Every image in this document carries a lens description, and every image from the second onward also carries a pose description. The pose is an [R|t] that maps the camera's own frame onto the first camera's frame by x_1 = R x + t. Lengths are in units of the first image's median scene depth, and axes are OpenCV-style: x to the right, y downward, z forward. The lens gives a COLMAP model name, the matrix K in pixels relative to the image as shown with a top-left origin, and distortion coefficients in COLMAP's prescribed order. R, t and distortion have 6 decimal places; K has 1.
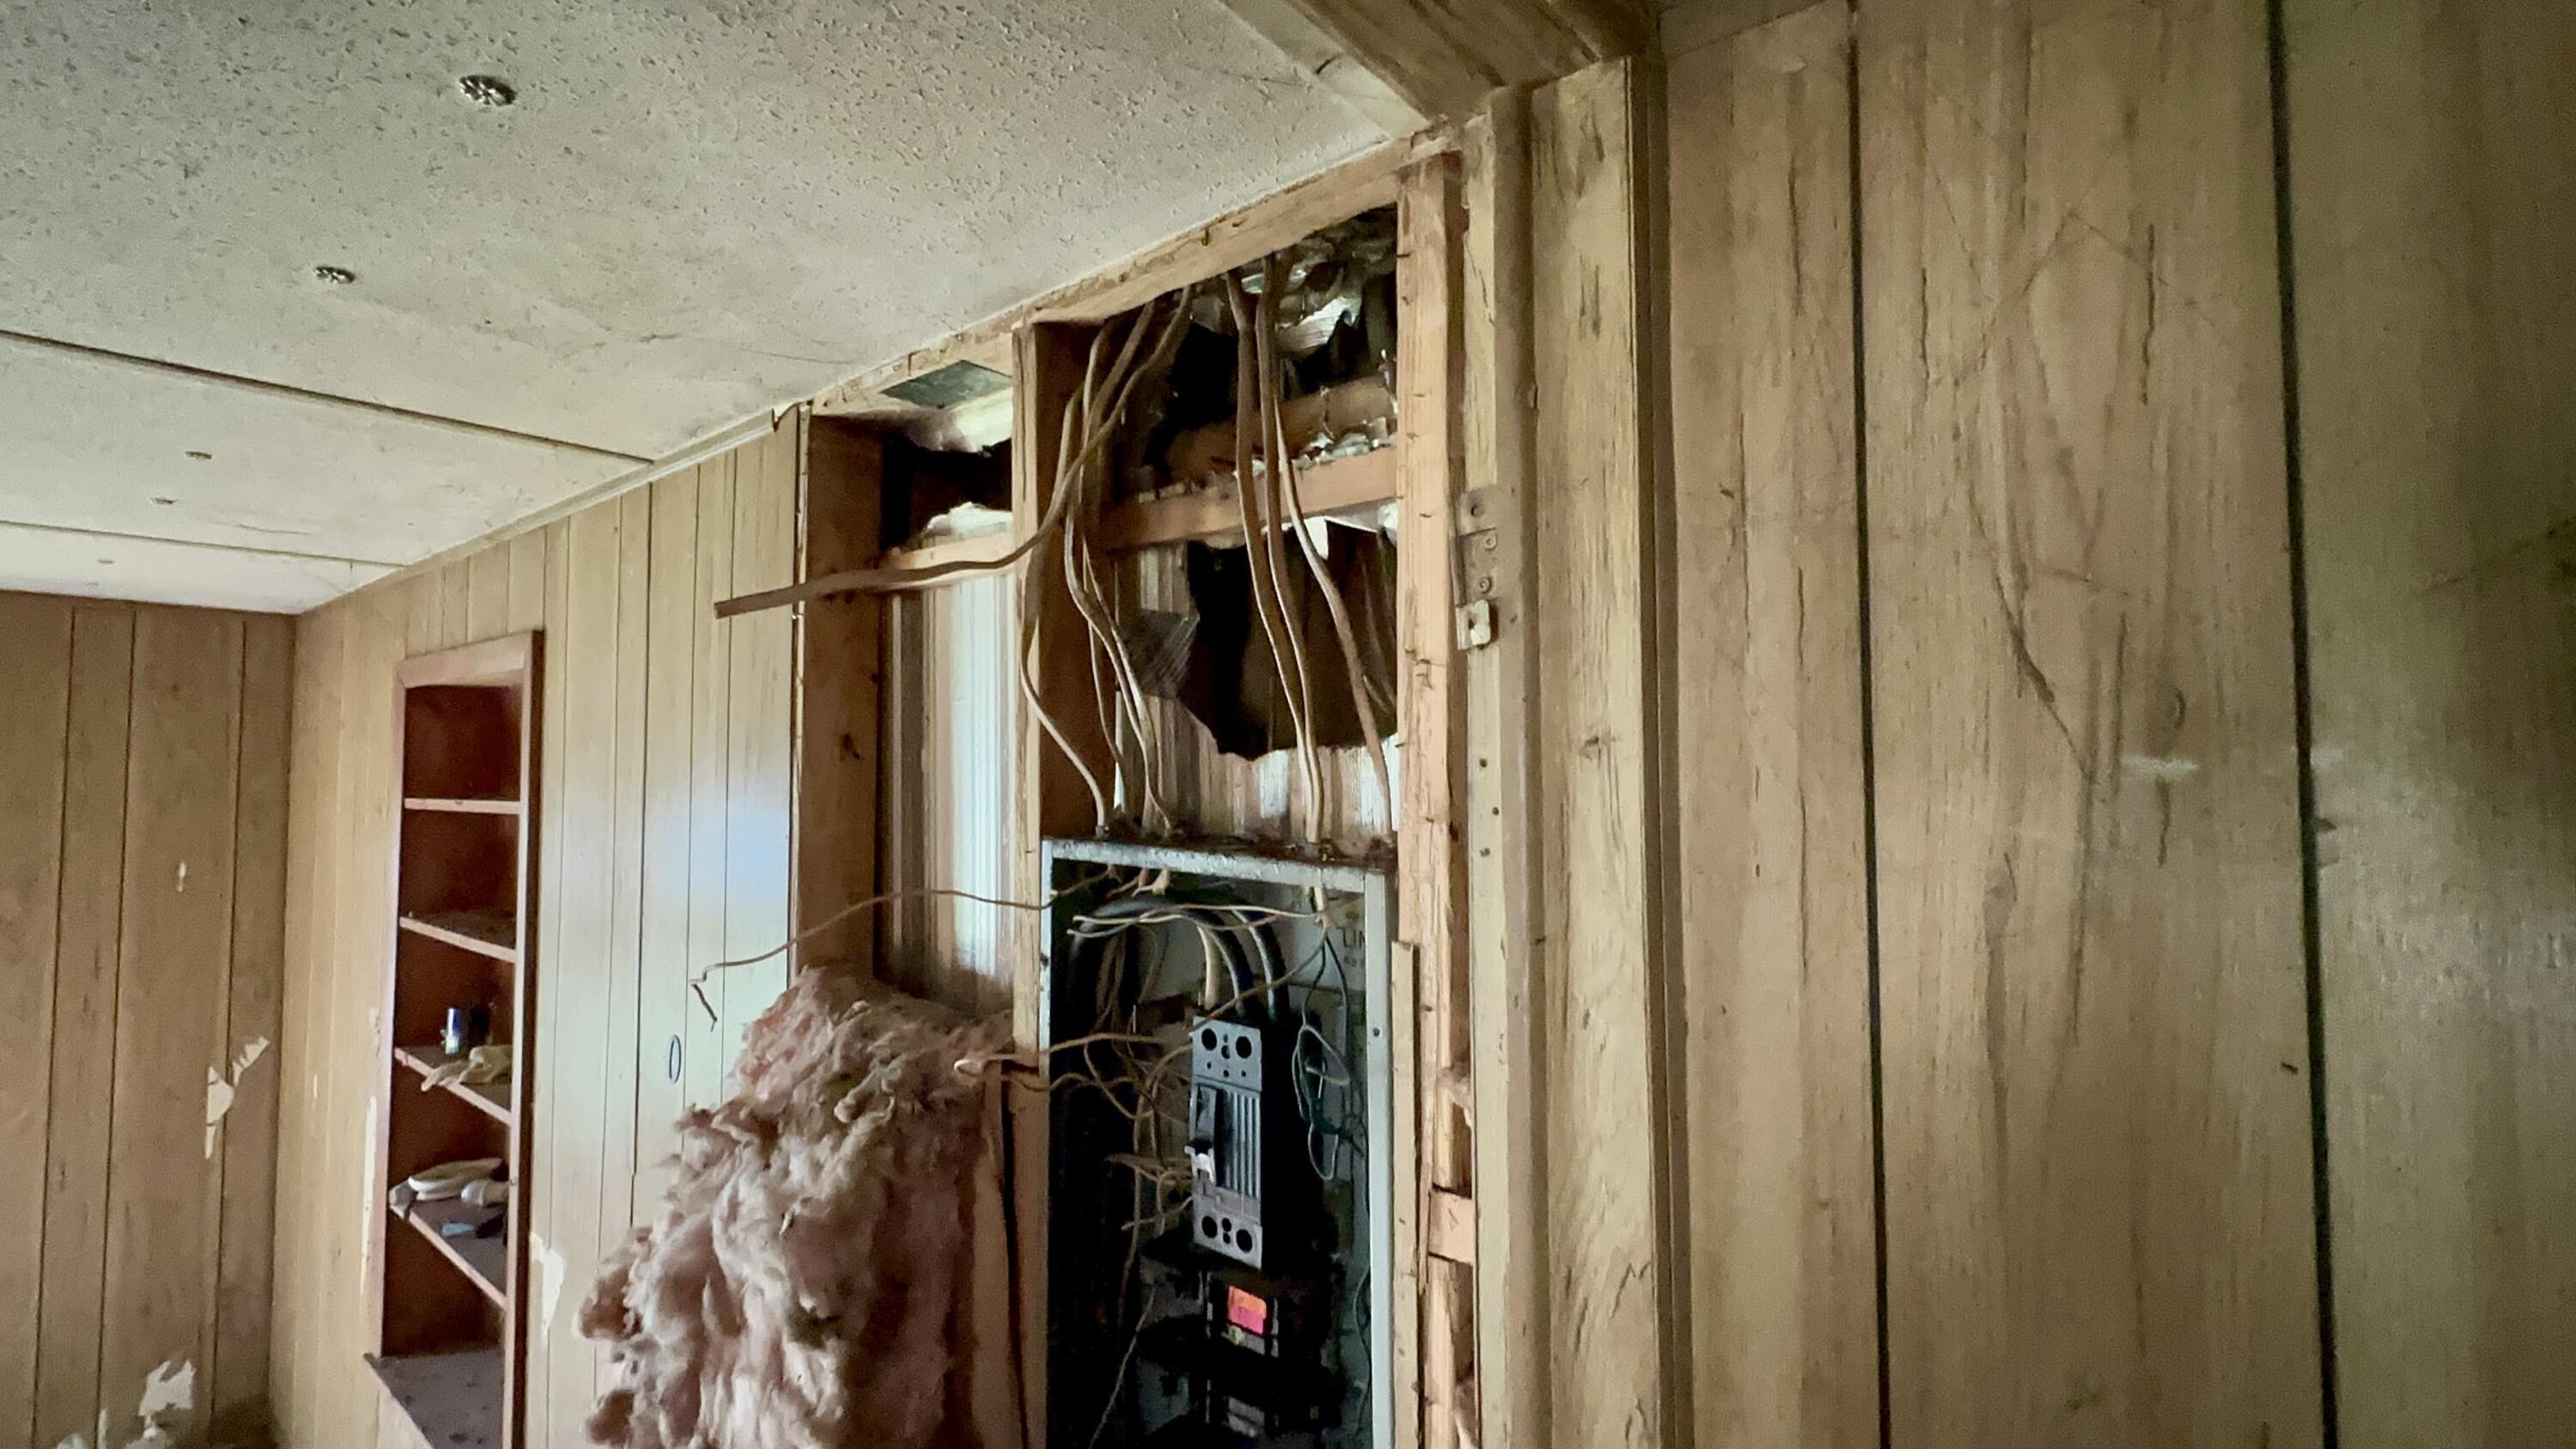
lens RADIAL K [[1121.4, 0, 1290.6], [0, 1121.4, 719.7], [0, 0, 1]] dist [-0.003669, 0.000922]
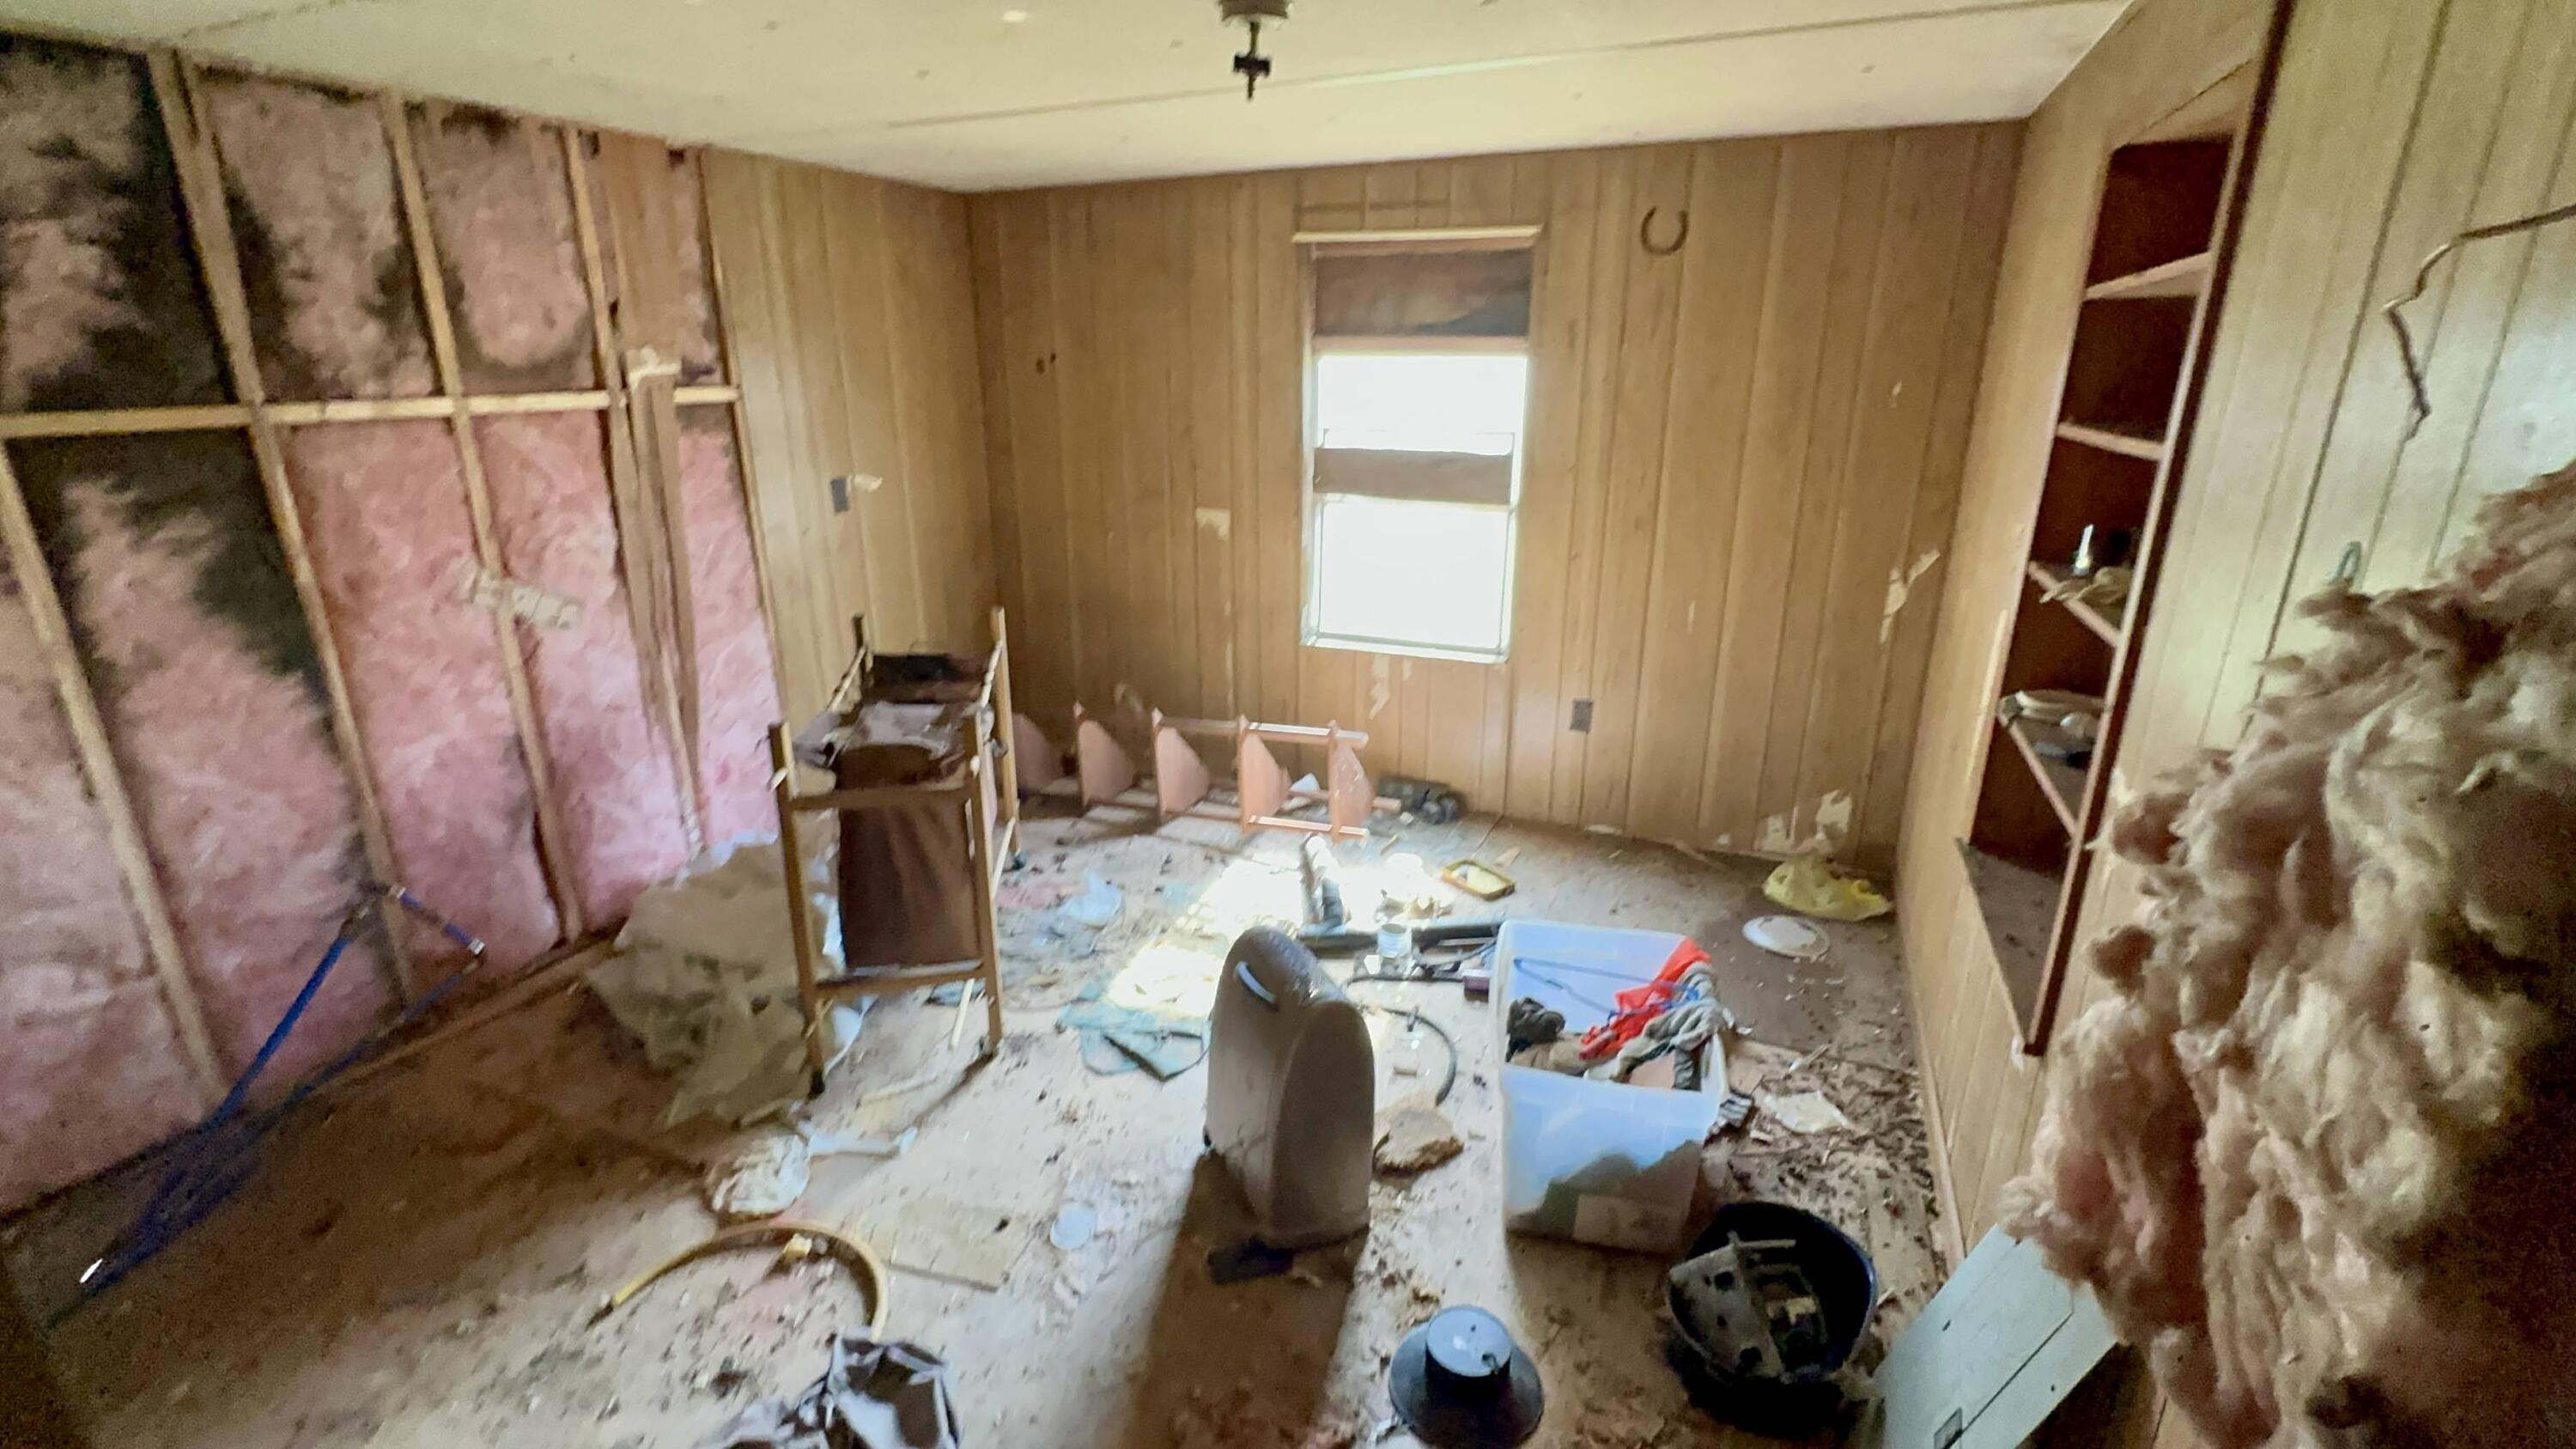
lens RADIAL K [[1121.4, 0, 1290.6], [0, 1121.4, 719.7], [0, 0, 1]] dist [-0.003669, 0.000922]
pose [[0.275943, 0.290920, -0.916090, -0.099857], [0.041048, 0.948659, 0.313627, 0.200406], [0.960297, -0.124147, 0.249834, 0.268044]]
